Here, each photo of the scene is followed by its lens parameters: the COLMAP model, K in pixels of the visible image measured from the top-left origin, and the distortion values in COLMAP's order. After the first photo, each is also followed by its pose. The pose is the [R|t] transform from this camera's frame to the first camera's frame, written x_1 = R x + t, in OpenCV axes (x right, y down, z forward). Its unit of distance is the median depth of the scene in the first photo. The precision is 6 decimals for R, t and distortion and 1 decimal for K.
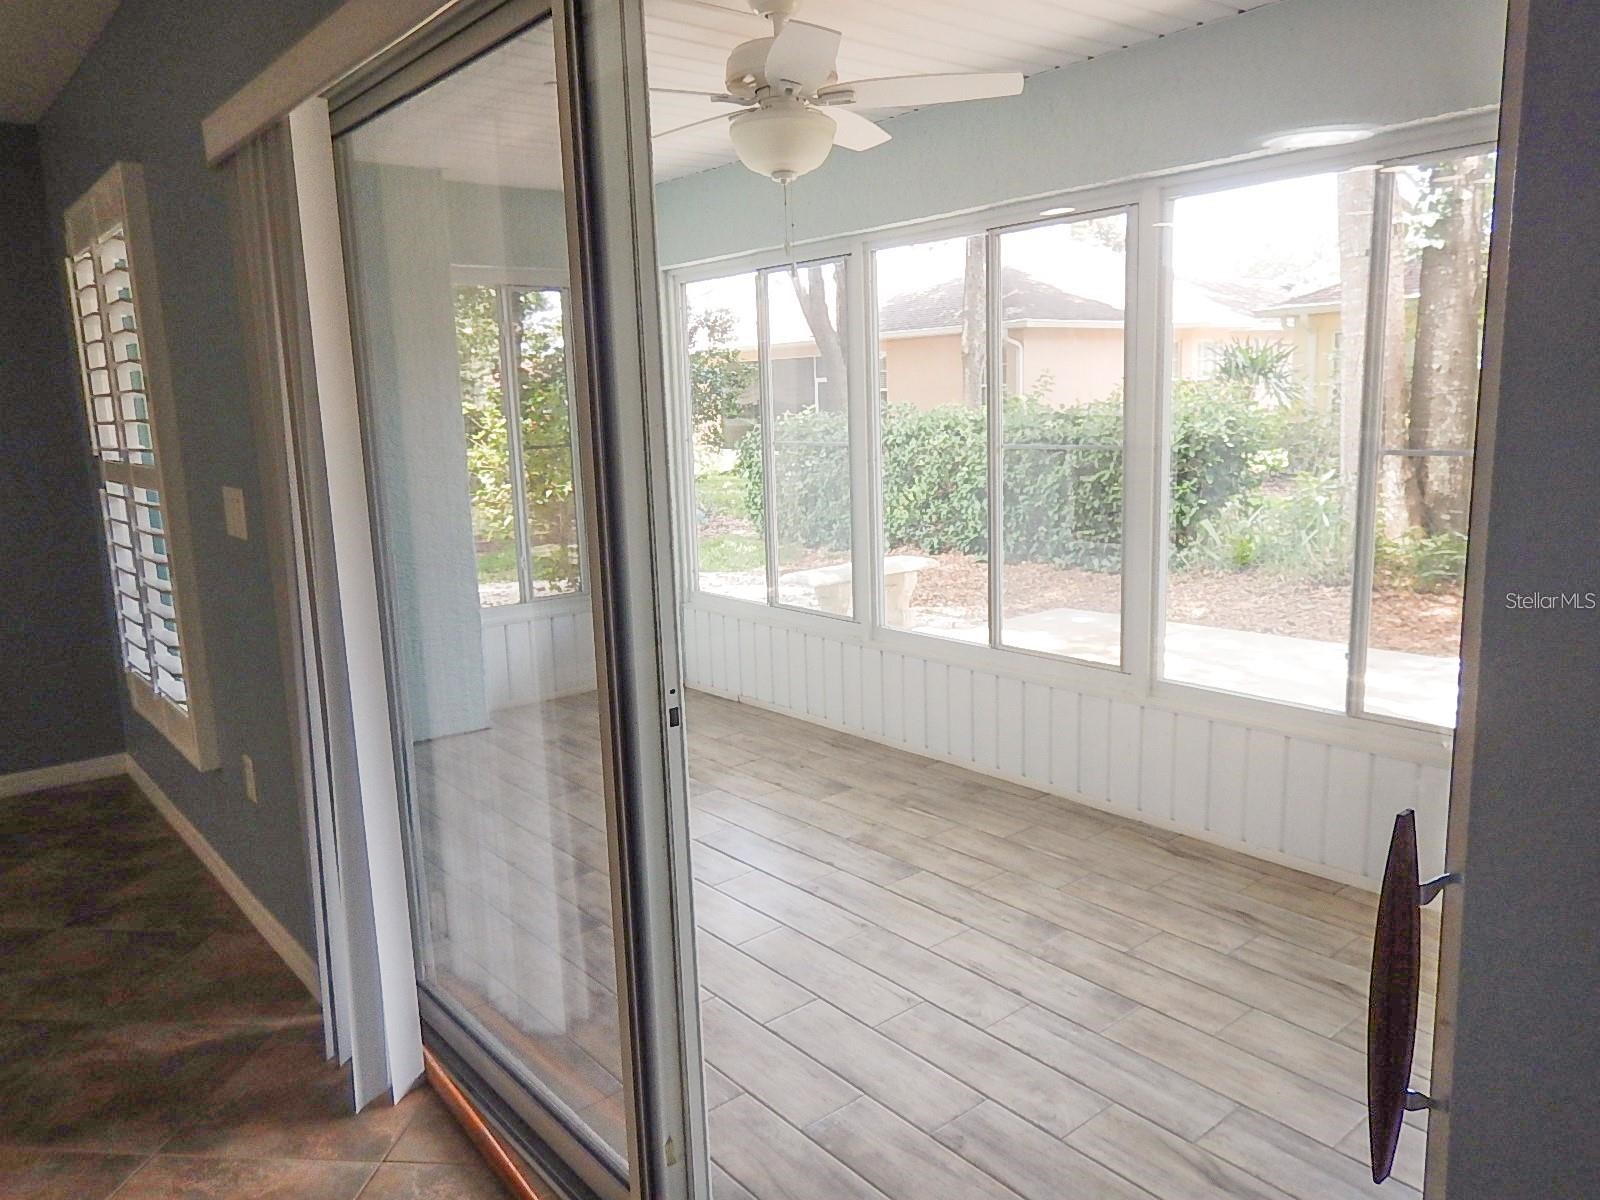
lens RADIAL K [[1141.9, 0, 798.0], [0, 1141.9, 621.6], [0, 0, 1]] dist [-0.001174, -0.002207]
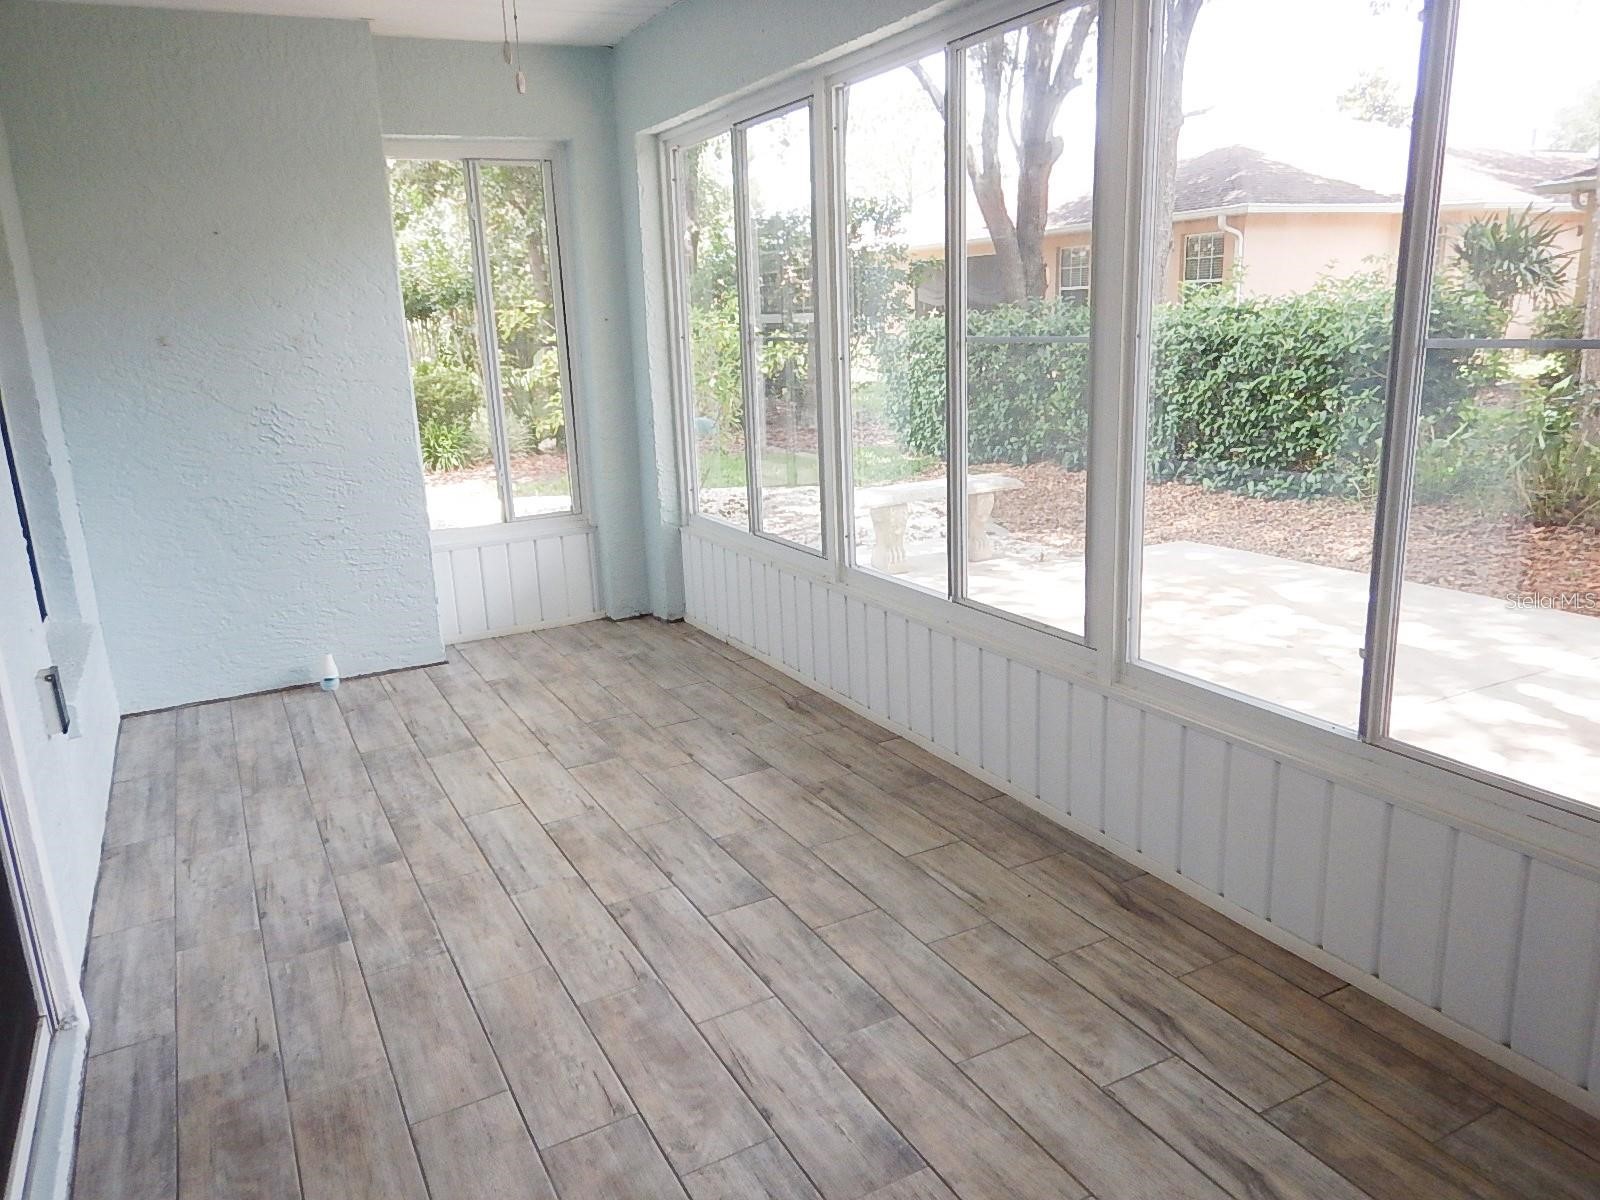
lens RADIAL K [[1146.7, 0, 800.0], [0, 1146.7, 600.0], [0, 0, 1]] dist [0.013282, -0.004450]
pose [[0.980310, 0.043188, -0.192684, 0.169949], [-0.031340, 0.997450, 0.064121, -0.019684], [0.194962, -0.056819, 0.979164, 0.165124]]
